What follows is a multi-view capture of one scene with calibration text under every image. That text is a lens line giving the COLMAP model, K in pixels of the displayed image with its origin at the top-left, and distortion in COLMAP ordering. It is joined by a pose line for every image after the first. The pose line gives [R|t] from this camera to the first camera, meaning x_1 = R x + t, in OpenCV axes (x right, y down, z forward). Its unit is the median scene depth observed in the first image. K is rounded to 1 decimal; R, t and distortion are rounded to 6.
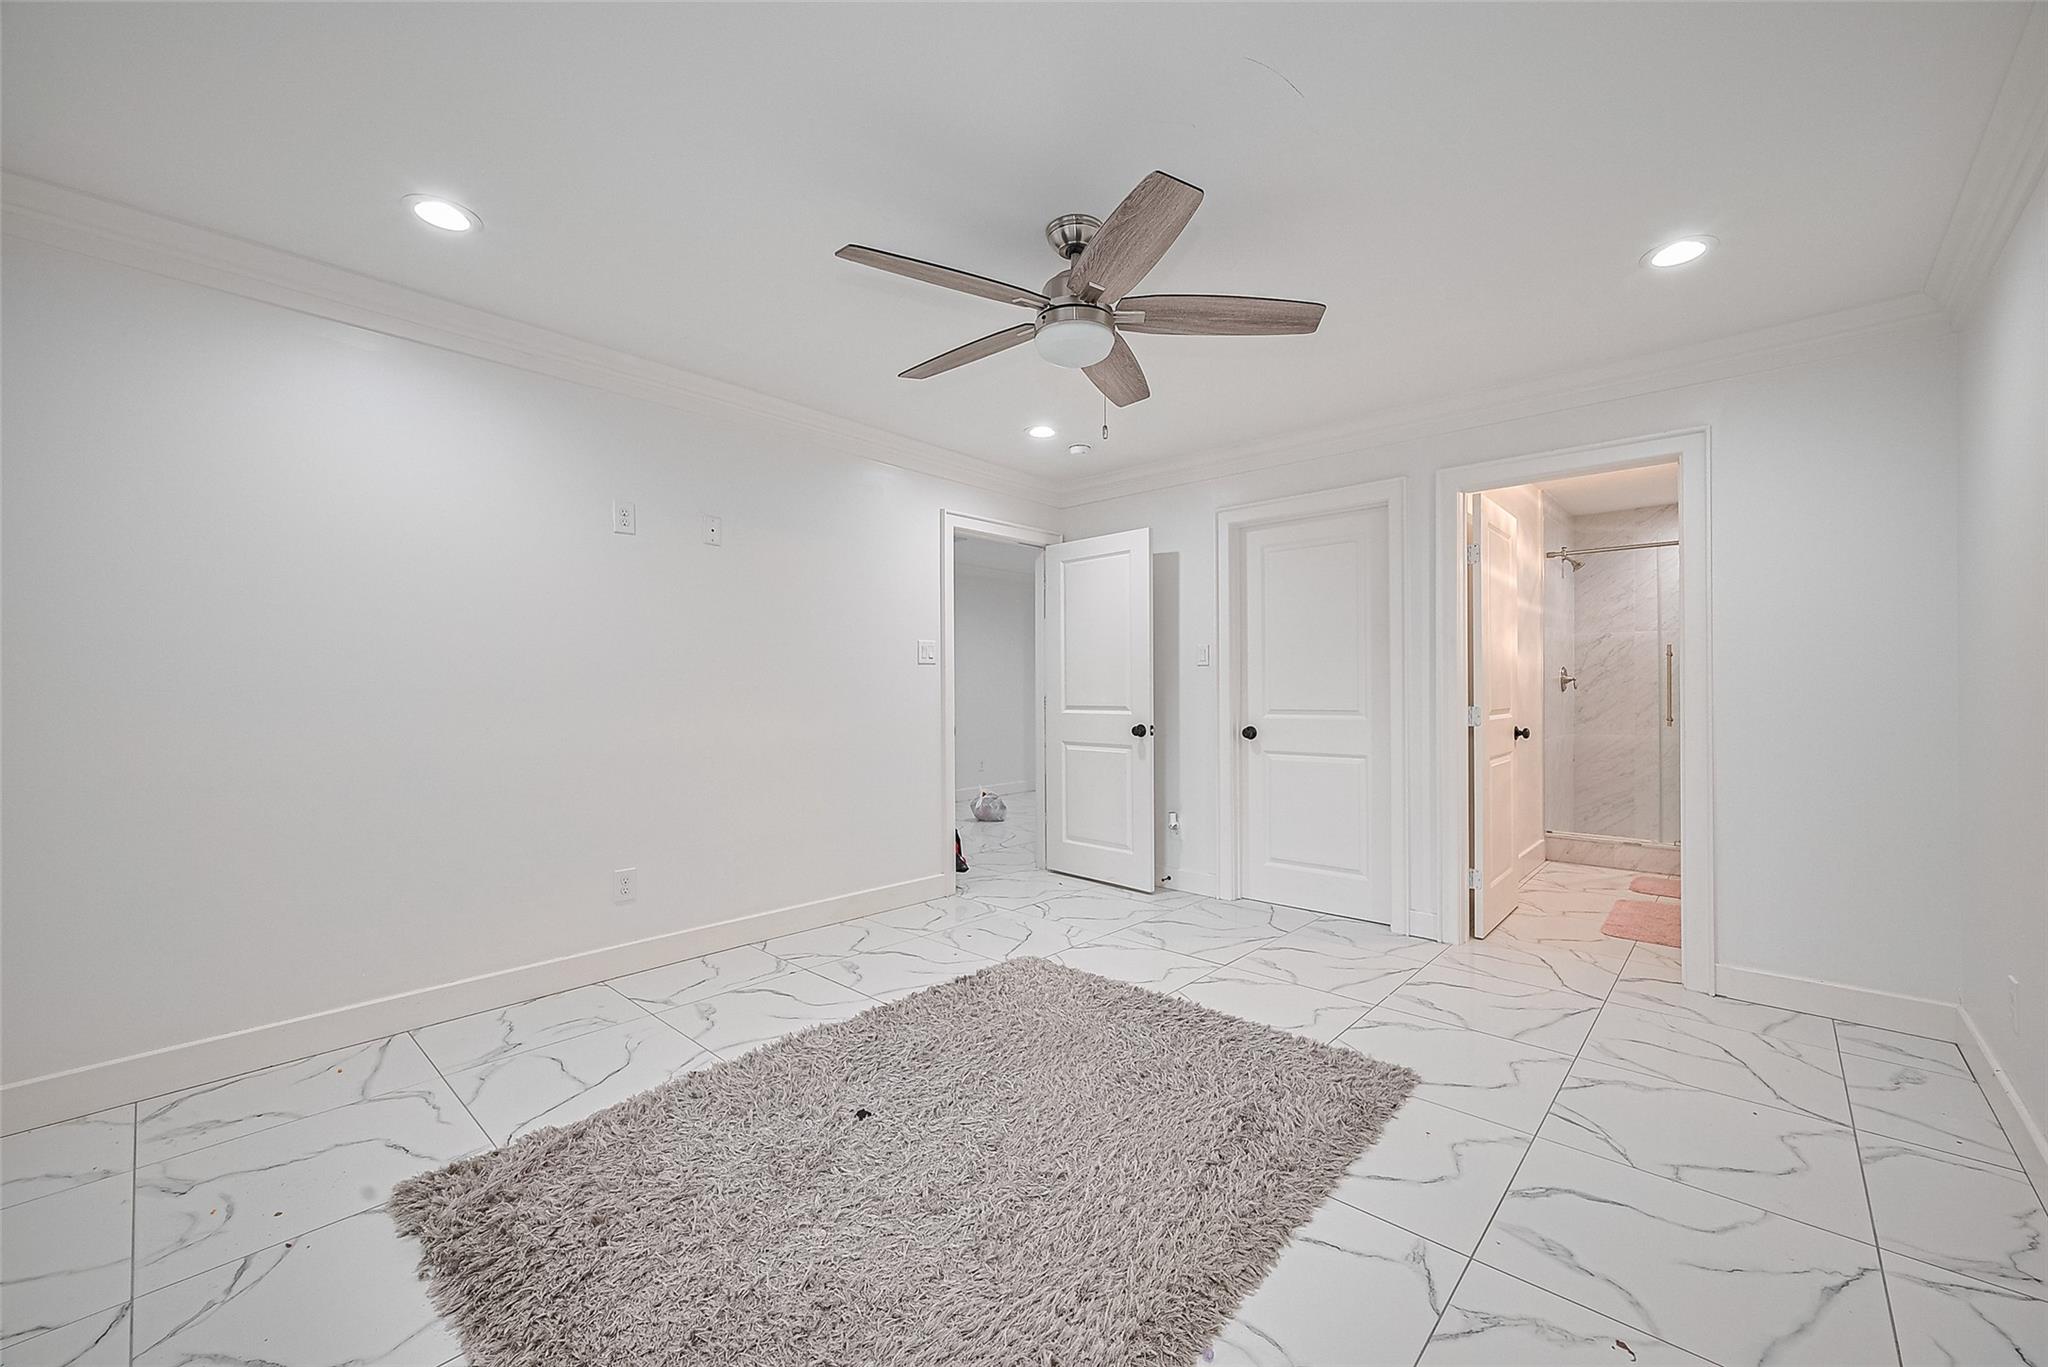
lens RADIAL K [[809.1, 0, 1032.2], [0, 809.1, 689.1], [0, 0, 1]] dist [0.001636, -0.000058]
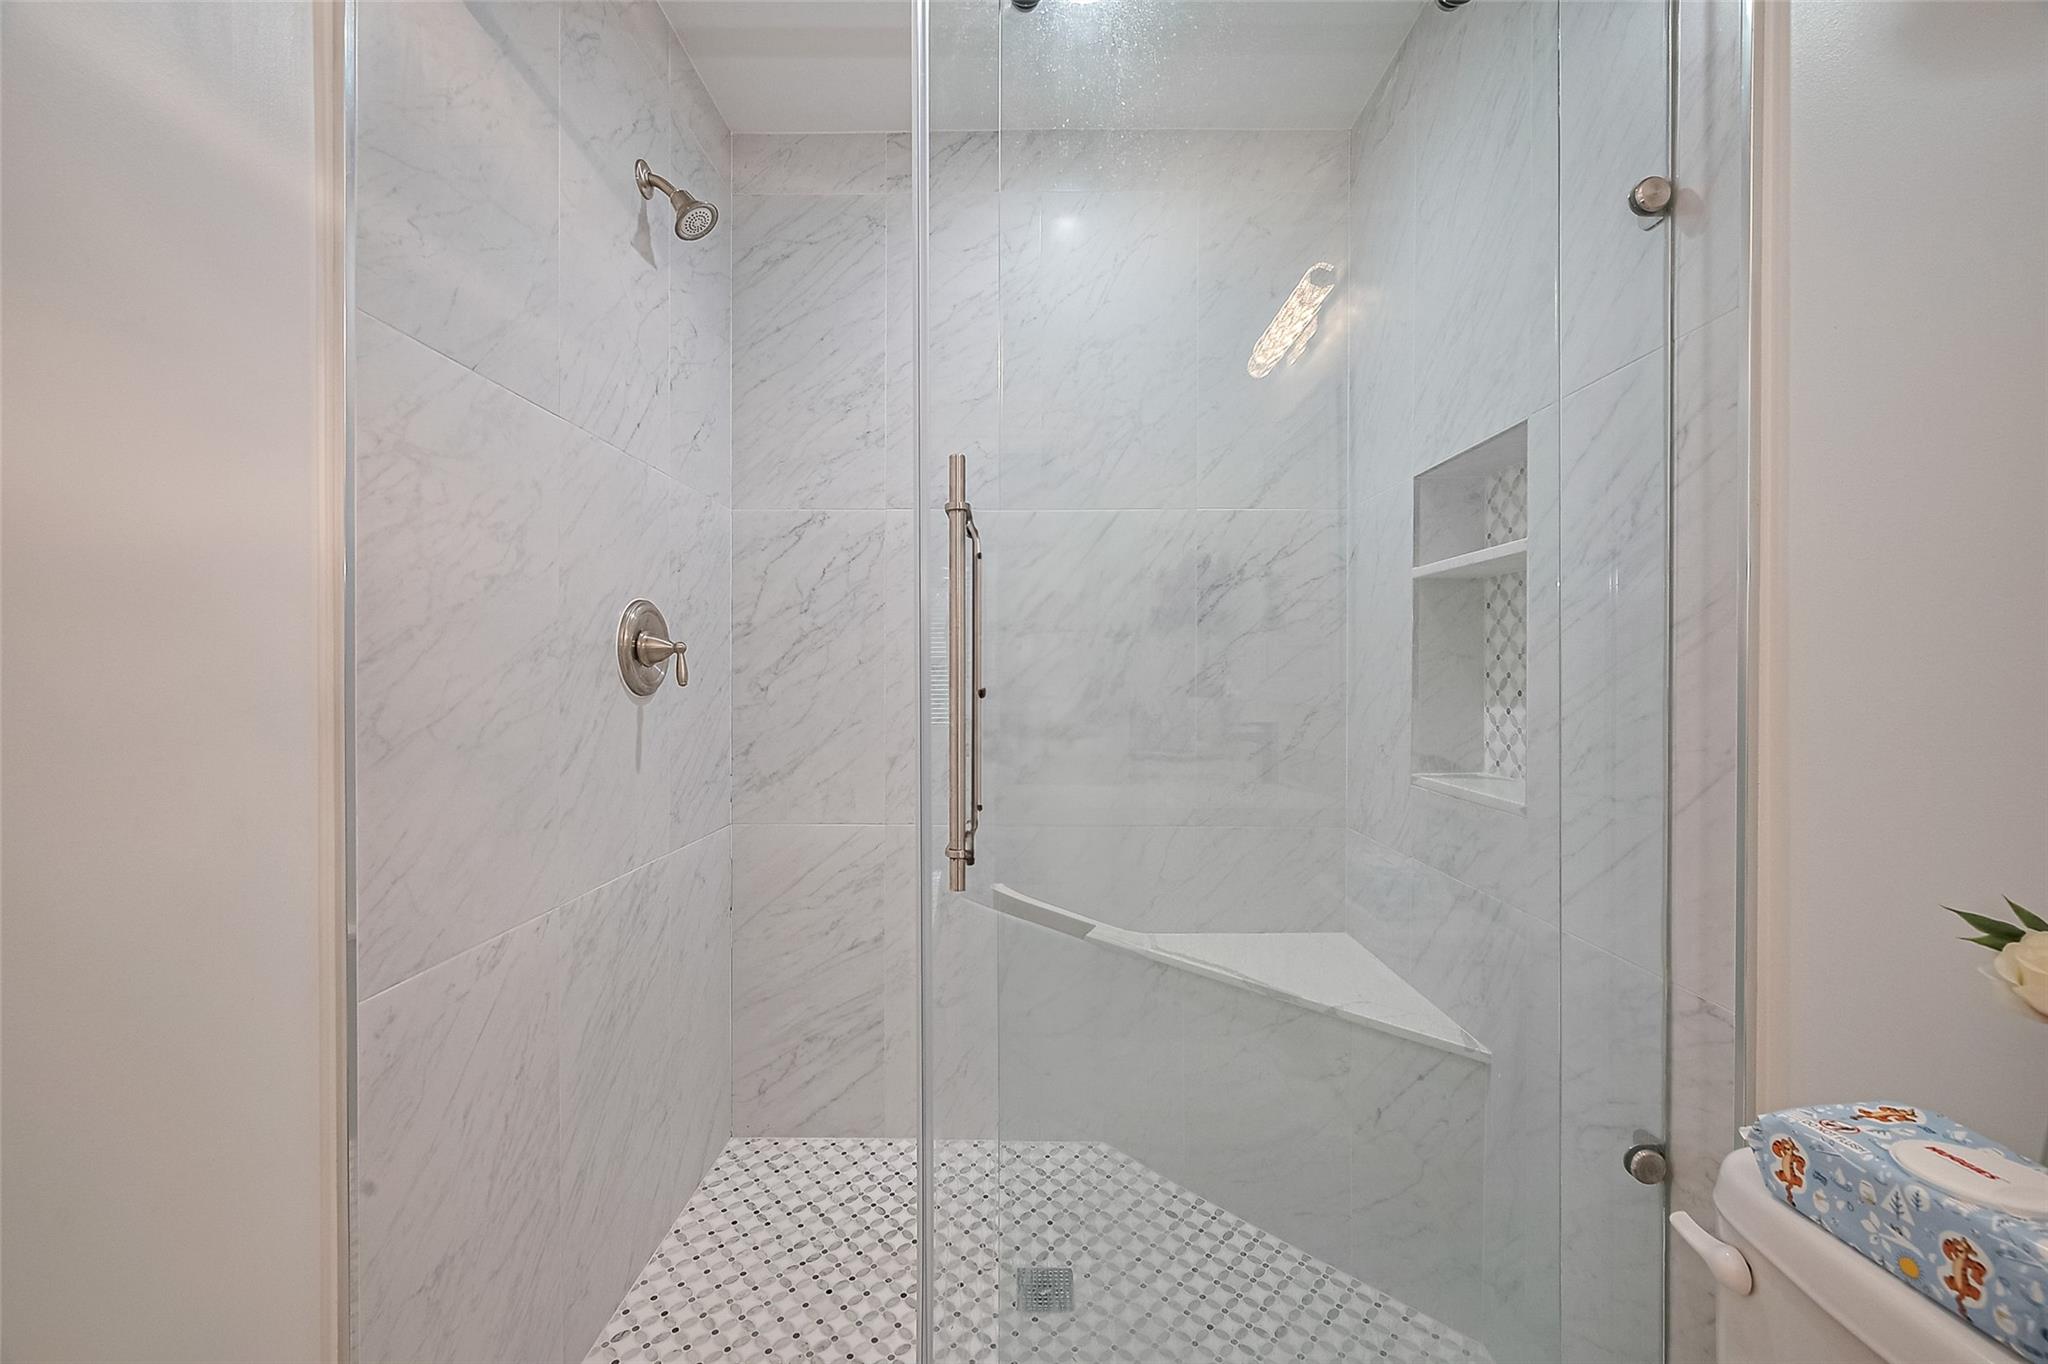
lens RADIAL K [[809.1, 0, 1023.6], [0, 809.1, 677.1], [0, 0, 1]] dist [0.001636, -0.000058]
pose [[0.746972, -0.000896, 0.664855, 0.560290], [-0.002314, 0.999990, 0.003948, -0.004303], [-0.664852, -0.004487, 0.746962, 0.708265]]
